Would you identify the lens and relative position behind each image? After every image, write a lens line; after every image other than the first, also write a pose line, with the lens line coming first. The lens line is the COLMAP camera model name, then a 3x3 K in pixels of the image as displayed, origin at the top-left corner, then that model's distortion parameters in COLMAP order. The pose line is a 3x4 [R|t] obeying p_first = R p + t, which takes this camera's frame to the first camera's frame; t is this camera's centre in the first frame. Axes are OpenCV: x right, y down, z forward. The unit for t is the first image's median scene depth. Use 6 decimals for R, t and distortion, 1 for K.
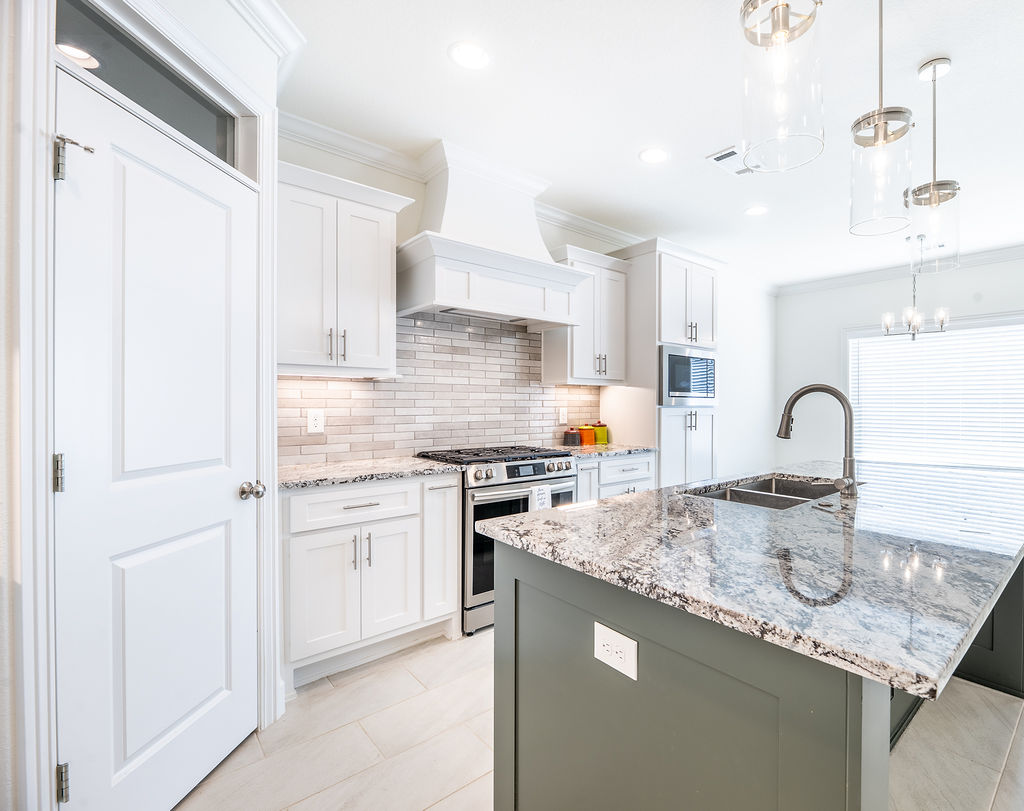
lens RADIAL K [[499.3, 0, 594.3], [0, 499.3, 406.3], [0, 0, 1]] dist [-0.000442, -0.002266]
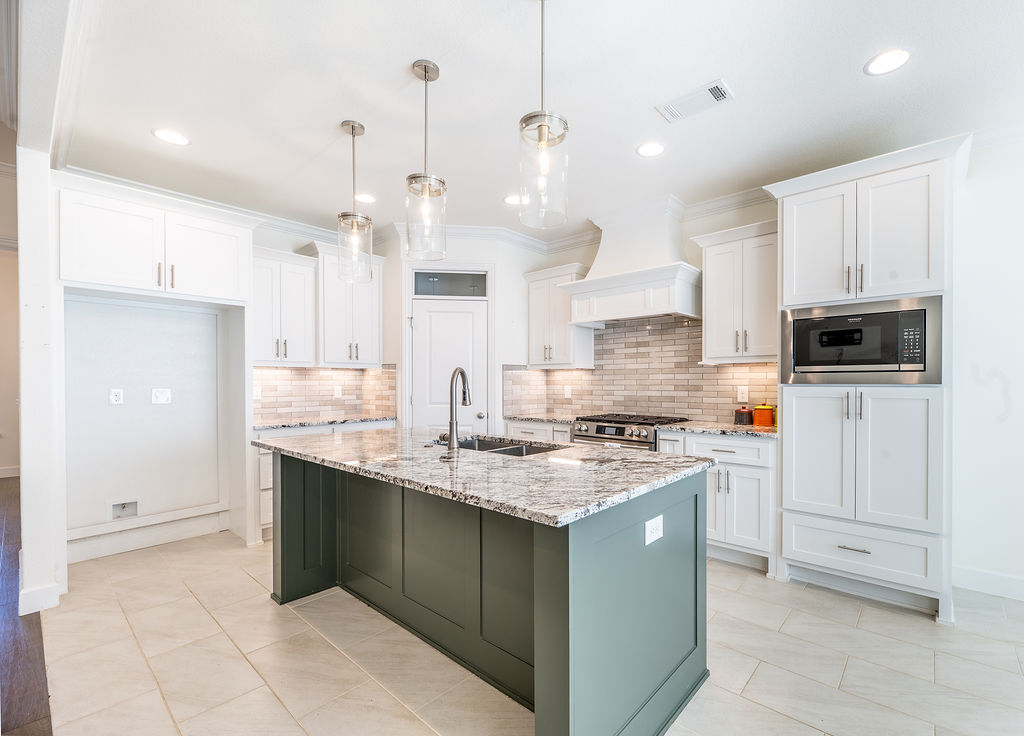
lens RADIAL K [[478.7, 0, 565.7], [0, 478.7, 387.9], [0, 0, 1]] dist [-0.001281, -0.000690]
pose [[0.095657, 0.006234, -0.995395, 1.185961], [-0.004325, 0.999974, 0.005847, 0.002830], [0.995405, 0.003746, 0.095681, 0.762882]]
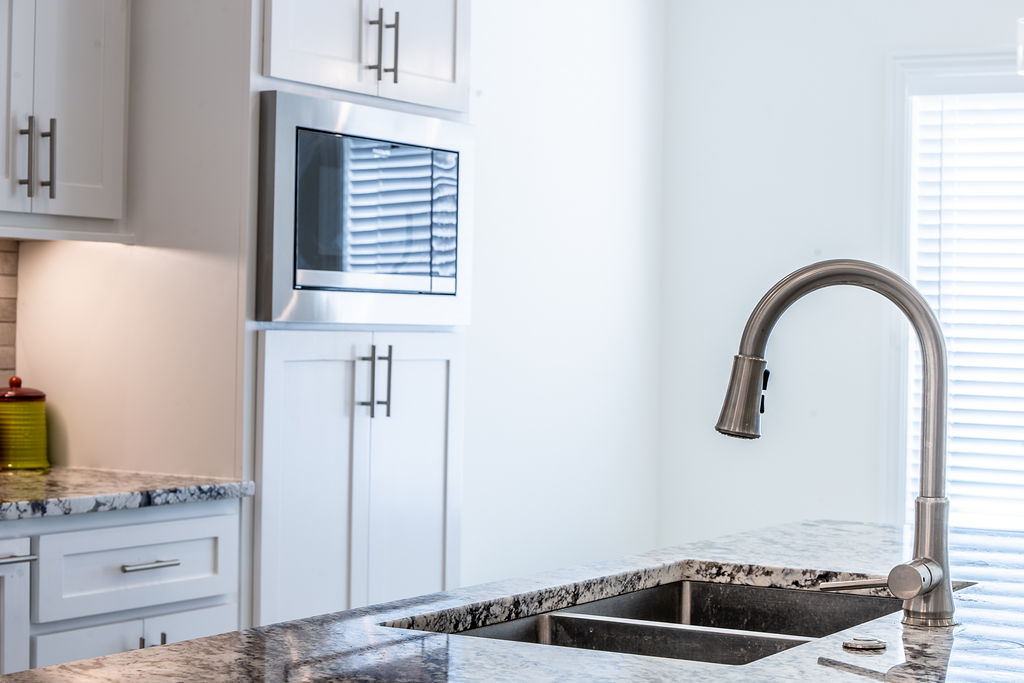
lens RADIAL K [[2081.9, 0, 512.0], [0, 2081.9, 341.5], [0, 0, 1]] dist [-0.152021, 0.098354]
pose [[0.957752, 0.014147, 0.287248, -0.071421], [-0.016152, 0.999859, 0.004609, 0.002342], [-0.287142, -0.009054, 0.957845, -0.100879]]
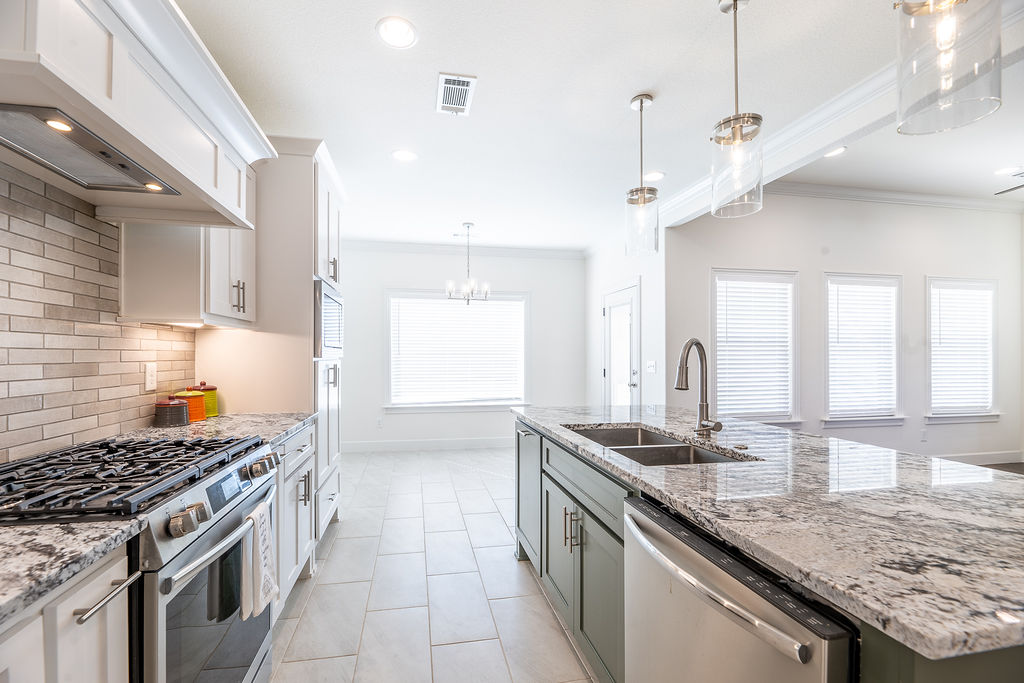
lens RADIAL K [[426.3, 0, 494.6], [0, 426.3, 353.8], [0, 0, 1]] dist [0.002342, -0.005832]
pose [[0.543784, -0.000112, 0.839225, -0.359903], [0.005412, 0.999980, -0.003373, -0.005508], [-0.839208, 0.006376, 0.543773, 0.541008]]
